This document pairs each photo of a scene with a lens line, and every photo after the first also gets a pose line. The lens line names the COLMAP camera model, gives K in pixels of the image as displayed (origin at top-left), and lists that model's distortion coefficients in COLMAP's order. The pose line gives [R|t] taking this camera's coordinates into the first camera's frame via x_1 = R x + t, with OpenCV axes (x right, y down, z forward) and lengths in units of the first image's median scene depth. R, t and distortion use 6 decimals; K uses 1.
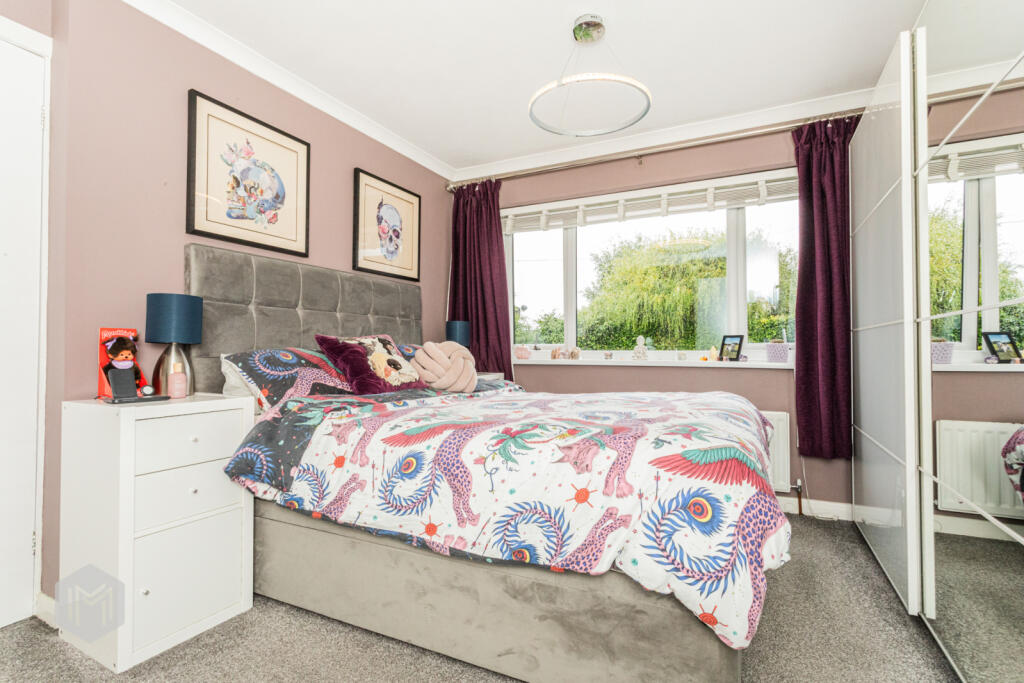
lens RADIAL K [[493.2, 0, 512.0], [0, 493.2, 341.5], [0, 0, 1]] dist [-0.005387, -0.000248]
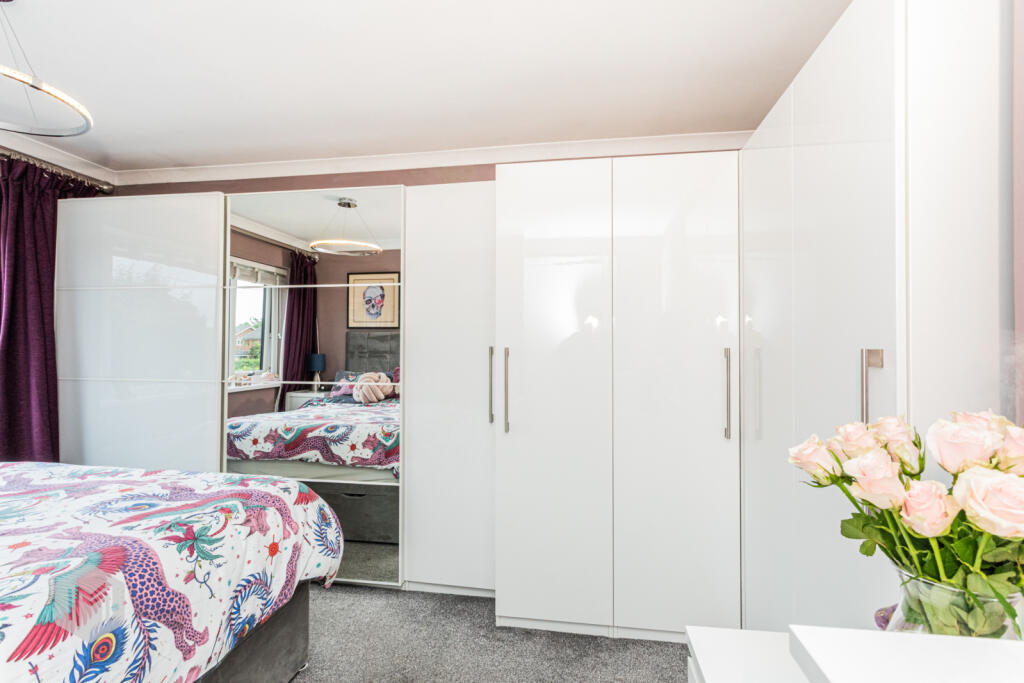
lens RADIAL K [[493.2, 0, 512.0], [0, 493.2, 341.5], [0, 0, 1]] dist [-0.005387, -0.000248]
pose [[-0.304147, 0.007244, 0.952597, -1.113573], [-0.019755, 0.999708, -0.013910, -0.192773], [-0.952420, -0.023049, -0.303916, 0.717163]]
